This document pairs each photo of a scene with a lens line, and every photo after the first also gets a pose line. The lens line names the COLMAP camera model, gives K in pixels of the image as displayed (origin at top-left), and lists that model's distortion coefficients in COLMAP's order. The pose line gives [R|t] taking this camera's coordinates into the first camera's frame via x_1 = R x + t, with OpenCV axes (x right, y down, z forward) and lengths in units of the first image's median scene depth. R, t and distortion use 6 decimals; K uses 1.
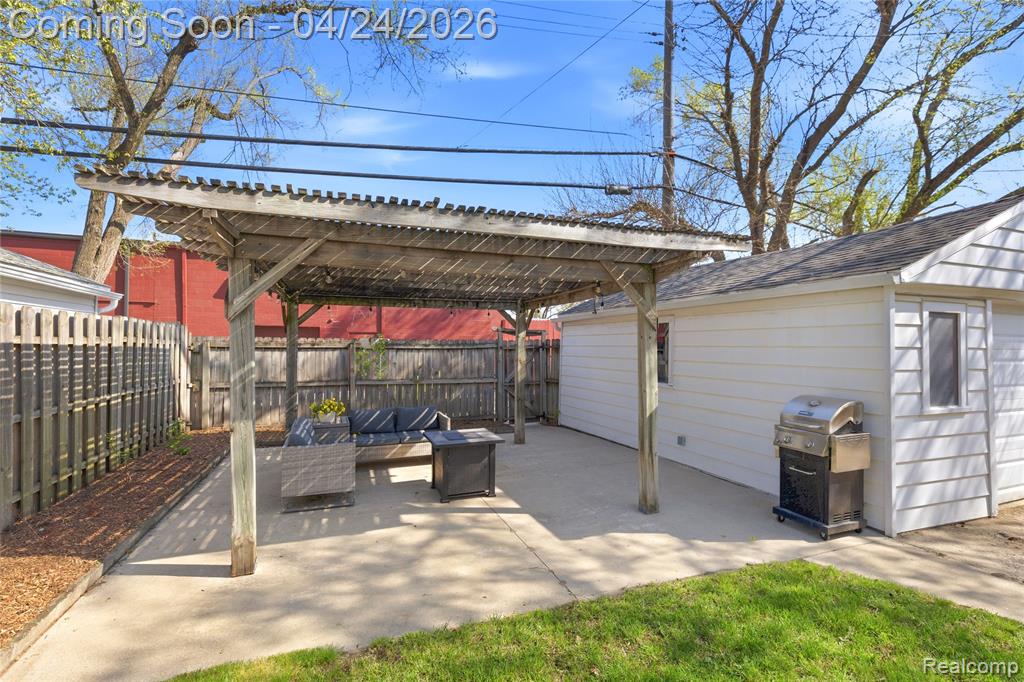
lens RADIAL K [[470.9, 0, 512.0], [0, 470.9, 341.0], [0, 0, 1]] dist [0.001868, 0.000685]
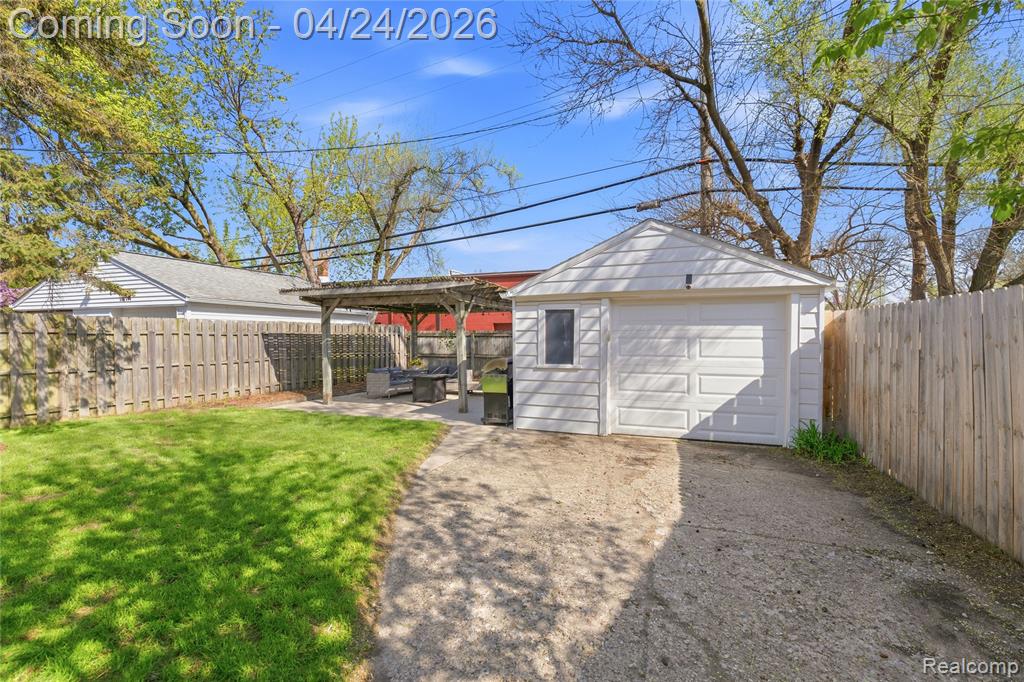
lens RADIAL K [[470.9, 0, 512.0], [0, 470.9, 341.0], [0, 0, 1]] dist [0.001868, 0.000685]
pose [[0.732842, 0.001343, -0.680398, 1.989147], [0.012058, 0.999815, 0.014961, 0.026993], [0.680292, -0.019169, 0.732690, -0.374913]]
